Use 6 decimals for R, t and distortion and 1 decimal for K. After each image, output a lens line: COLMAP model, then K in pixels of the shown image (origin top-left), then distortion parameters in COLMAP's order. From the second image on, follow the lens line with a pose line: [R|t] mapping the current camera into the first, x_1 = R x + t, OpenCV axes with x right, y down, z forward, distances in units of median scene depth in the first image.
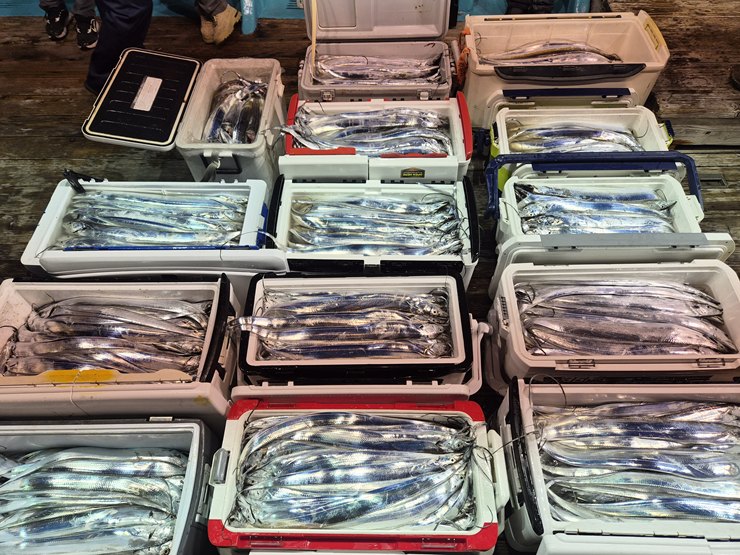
lens RADIAL K [[508.0, 0, 366.6], [0, 508.0, 278.8], [0, 0, 1]] dist [0.040068, 0.000280]
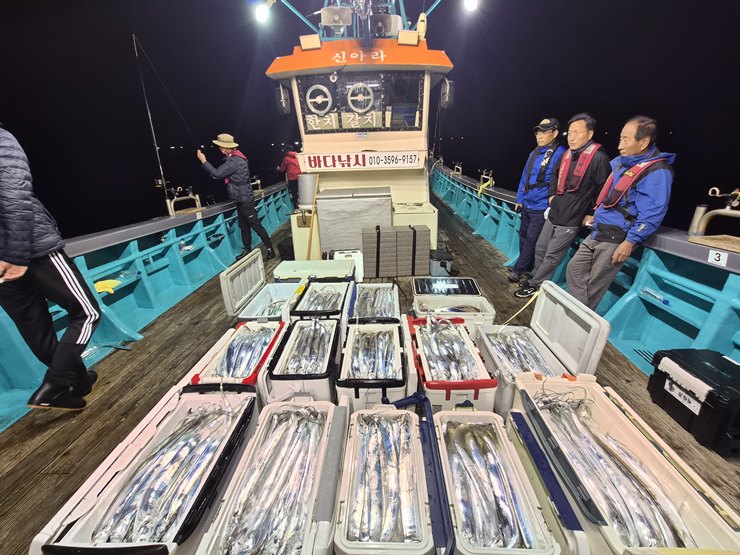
lens RADIAL K [[316.4, 0, 367.6], [0, 316.4, 276.1], [0, 0, 1]] dist [-0.000264, -0.000148]
pose [[-0.019289, 0.366089, -0.930380, 0.939529], [-0.811033, 0.538450, 0.228686, -0.489932], [0.584683, 0.758980, 0.286524, 0.457490]]
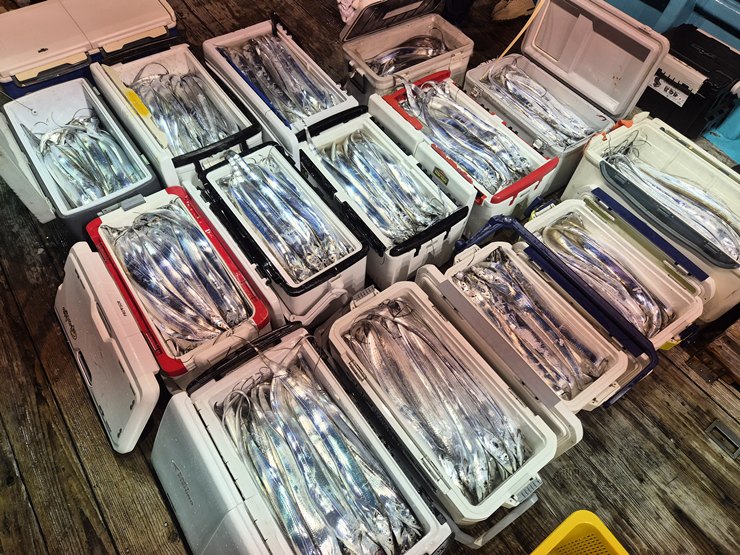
lens RADIAL K [[485.6, 0, 372.9], [0, 485.6, 278.6], [0, 0, 1]] dist [0.066803, -0.052313]
pose [[0.597331, 0.704957, -0.382401, 0.570479], [-0.696949, 0.692201, 0.187402, -0.153231], [0.396809, 0.154573, 0.904793, 0.038203]]
